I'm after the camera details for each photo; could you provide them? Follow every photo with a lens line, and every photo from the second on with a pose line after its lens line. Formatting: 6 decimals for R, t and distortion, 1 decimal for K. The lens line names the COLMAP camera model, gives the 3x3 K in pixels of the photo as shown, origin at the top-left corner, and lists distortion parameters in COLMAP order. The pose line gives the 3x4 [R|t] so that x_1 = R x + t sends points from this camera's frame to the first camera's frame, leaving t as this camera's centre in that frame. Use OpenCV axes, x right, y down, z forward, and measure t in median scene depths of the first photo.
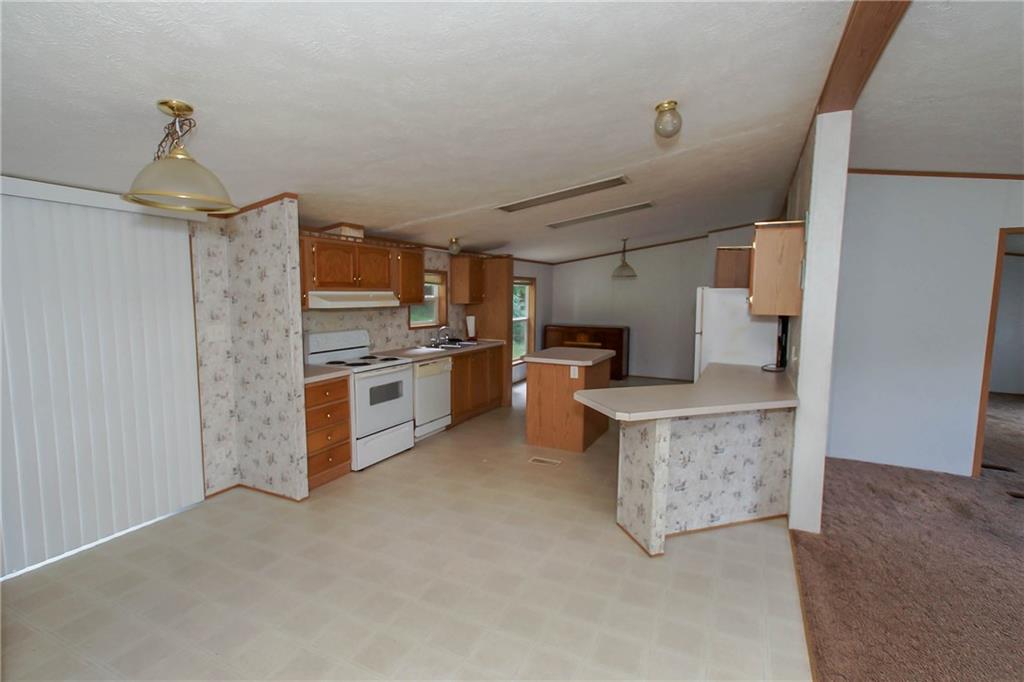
lens RADIAL K [[475.8, 0, 511.5], [0, 475.8, 337.5], [0, 0, 1]] dist [-0.001590, 0.000226]
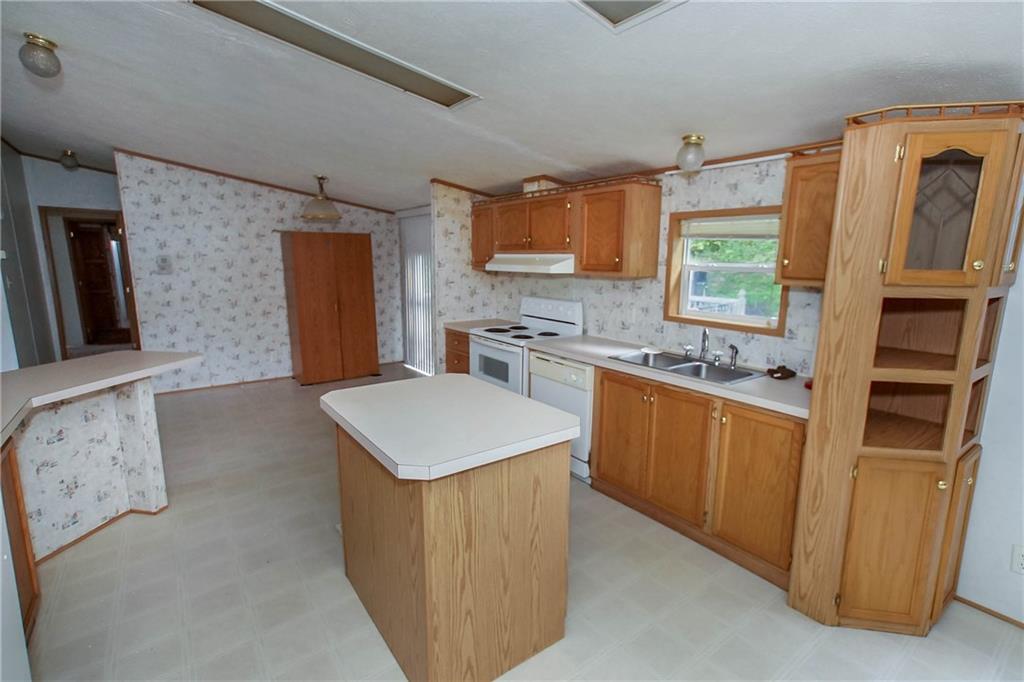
lens RADIAL K [[475.8, 0, 511.5], [0, 475.8, 337.5], [0, 0, 1]] dist [-0.001590, 0.000226]
pose [[-0.446358, 0.147046, -0.882690, 0.494708], [-0.092453, 0.973550, 0.208934, -0.126960], [0.890066, 0.174866, -0.420957, 1.363505]]
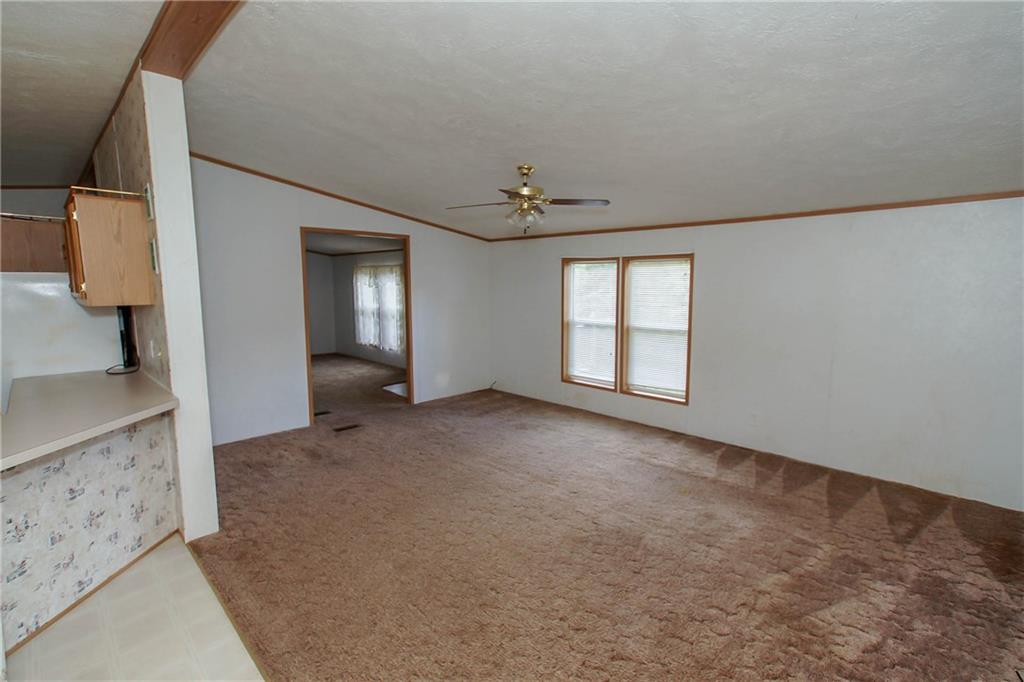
lens RADIAL K [[475.7, 0, 512.0], [0, 475.7, 341.0], [0, 0, 1]] dist [0.029129, 0.000462]
pose [[0.319143, -0.125194, 0.939401, -0.020570], [0.092564, 0.990615, 0.100572, -0.006861], [-0.943175, 0.054858, 0.327736, 0.070460]]
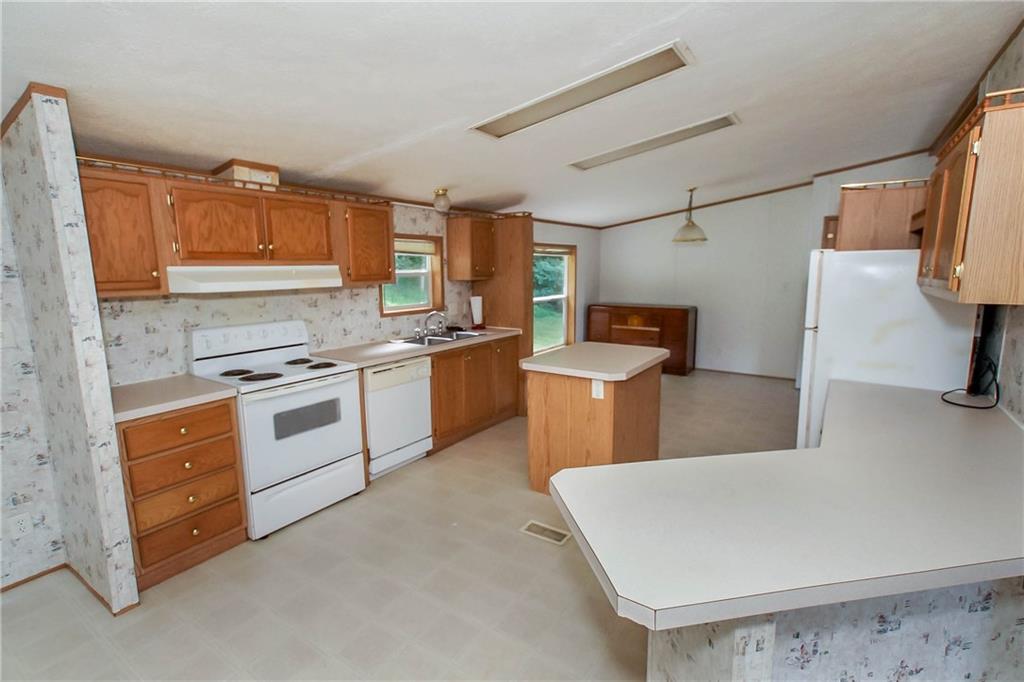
lens RADIAL K [[476.6, 0, 516.1], [0, 476.6, 336.6], [0, 0, 1]] dist [0.012954, 0.000587]
pose [[0.991832, 0.004955, -0.127457, 0.107494], [0.002020, 0.998510, 0.054537, -0.033091], [0.127537, -0.054349, 0.990344, 0.370495]]
